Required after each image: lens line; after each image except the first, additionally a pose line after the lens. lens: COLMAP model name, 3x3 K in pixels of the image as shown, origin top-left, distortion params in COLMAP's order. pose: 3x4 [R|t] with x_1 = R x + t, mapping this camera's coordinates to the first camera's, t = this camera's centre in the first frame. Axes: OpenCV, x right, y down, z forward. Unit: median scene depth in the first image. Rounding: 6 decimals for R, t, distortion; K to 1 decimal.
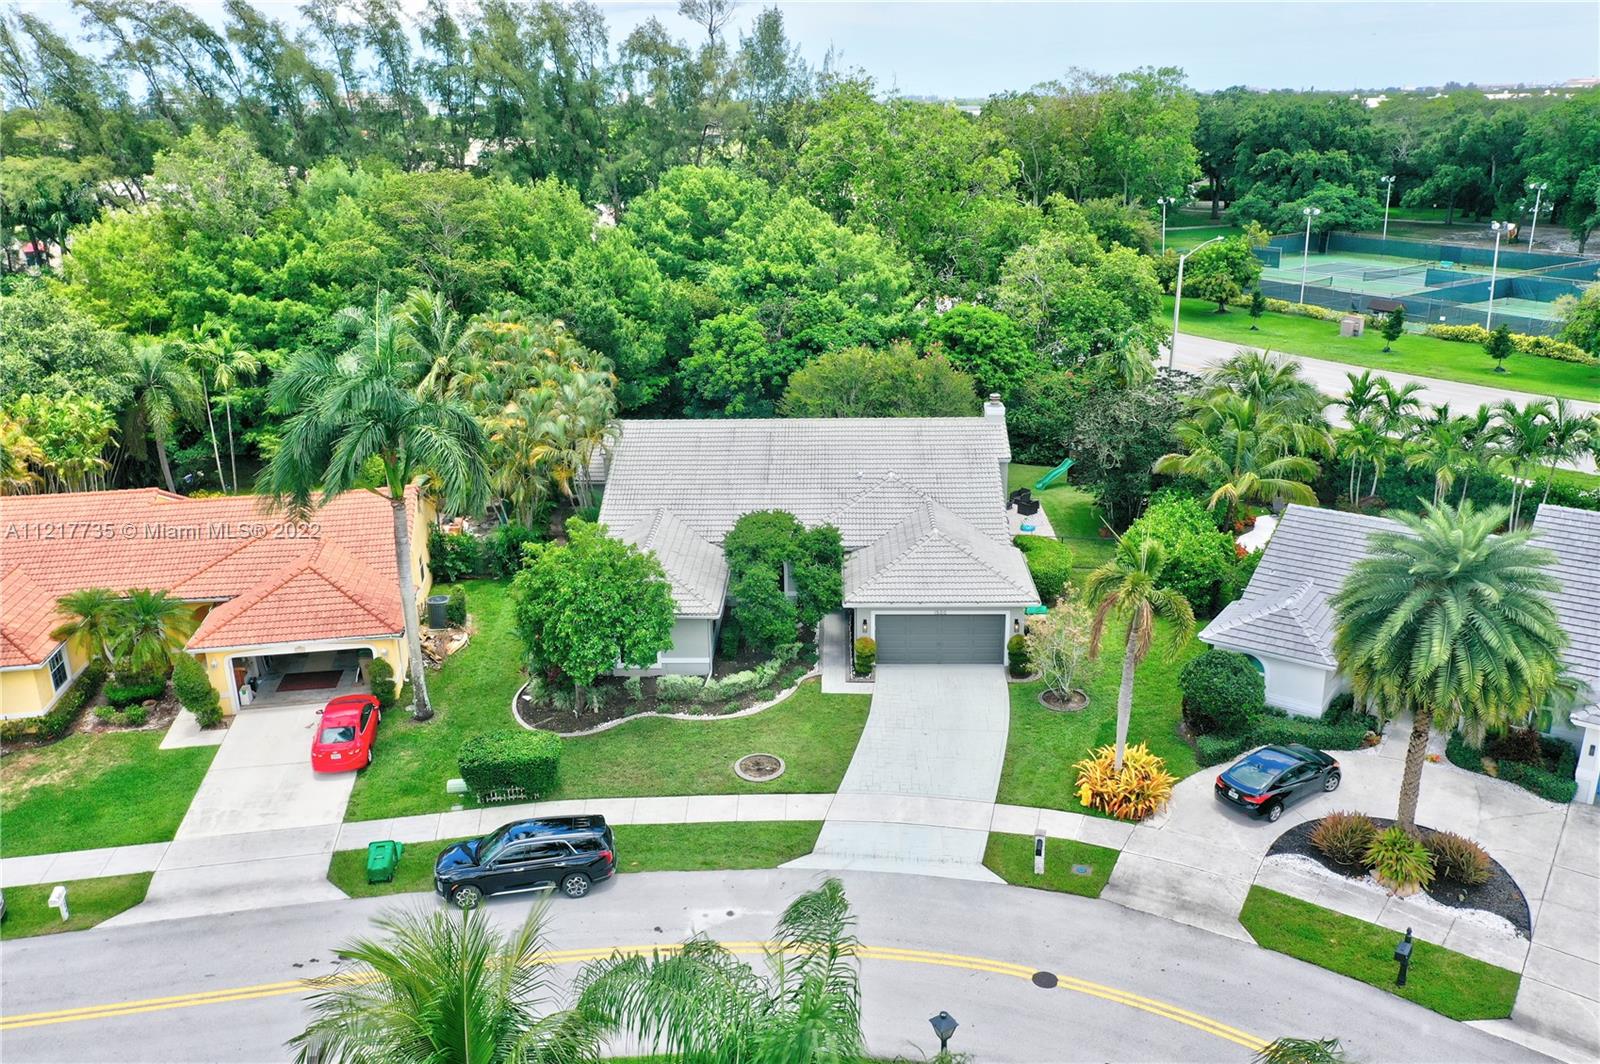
lens RADIAL K [[1341.7, 0, 800.0], [0, 1341.7, 532.0], [0, 0, 1]] dist [0.006986, 0.000241]
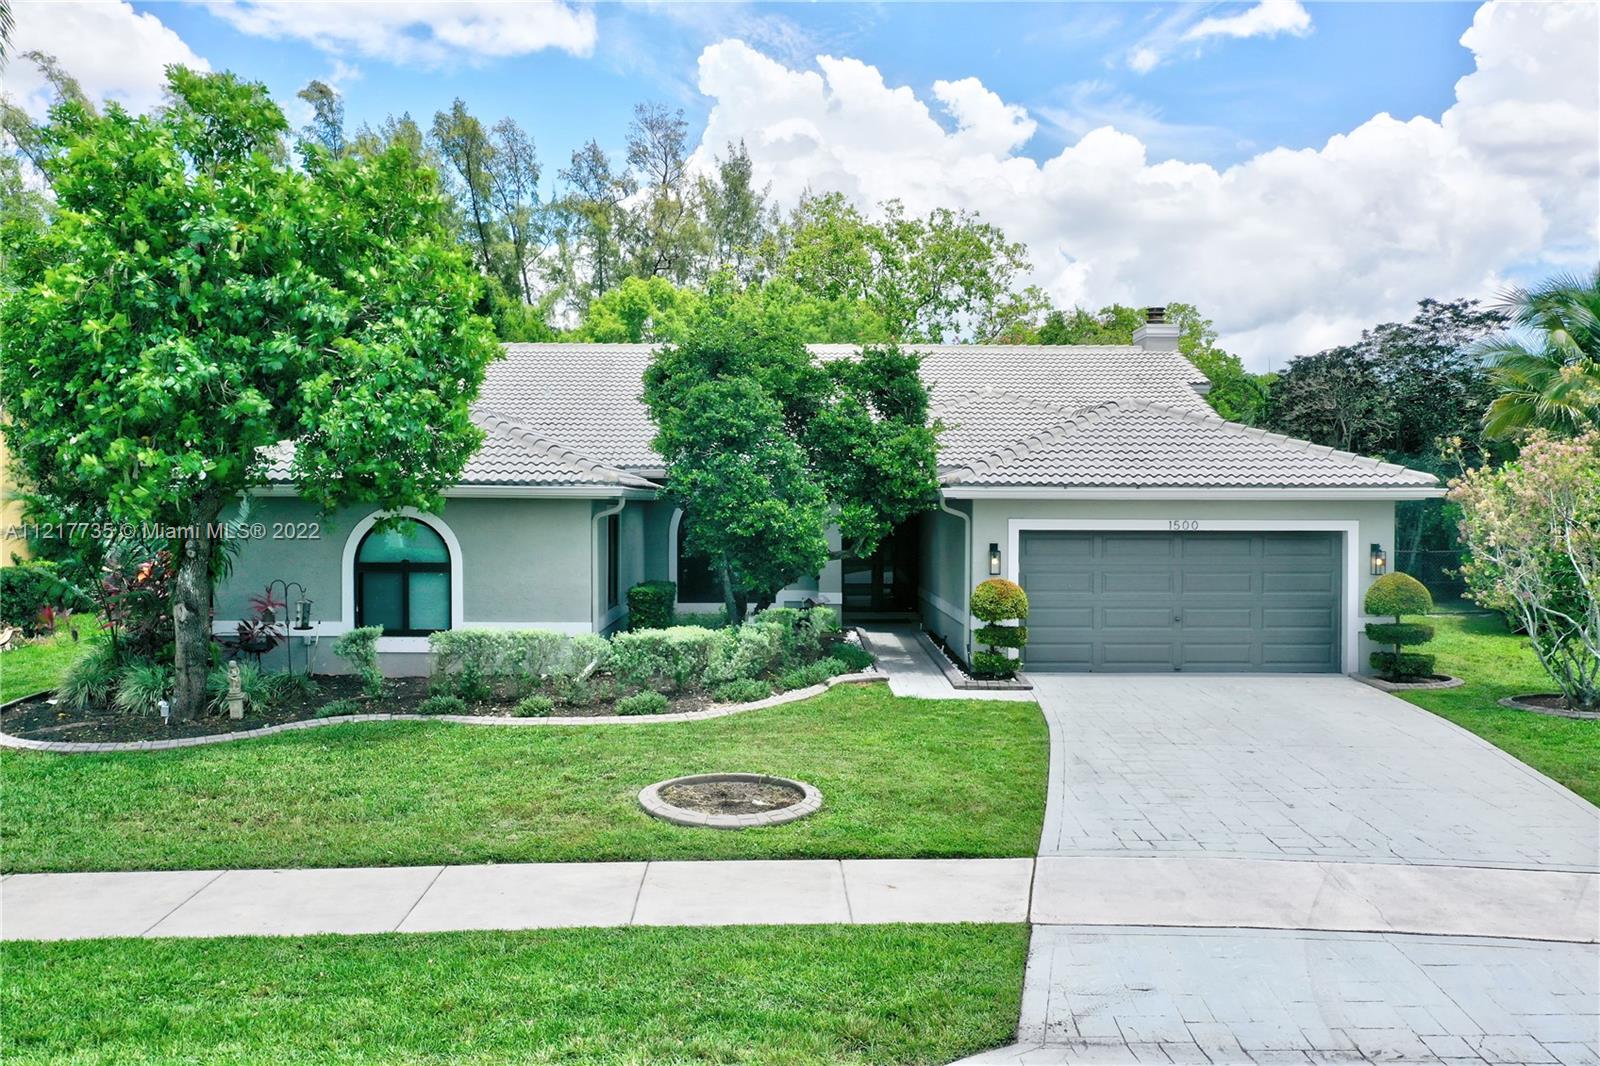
lens RADIAL K [[1341.7, 0, 800.0], [0, 1341.7, 533.0], [0, 0, 1]] dist [0.006986, 0.000241]
pose [[0.999153, 0.016799, 0.037561, -0.018336], [-0.005630, 0.960092, -0.279628, 0.135505], [-0.040760, 0.279180, 0.959373, 0.486411]]
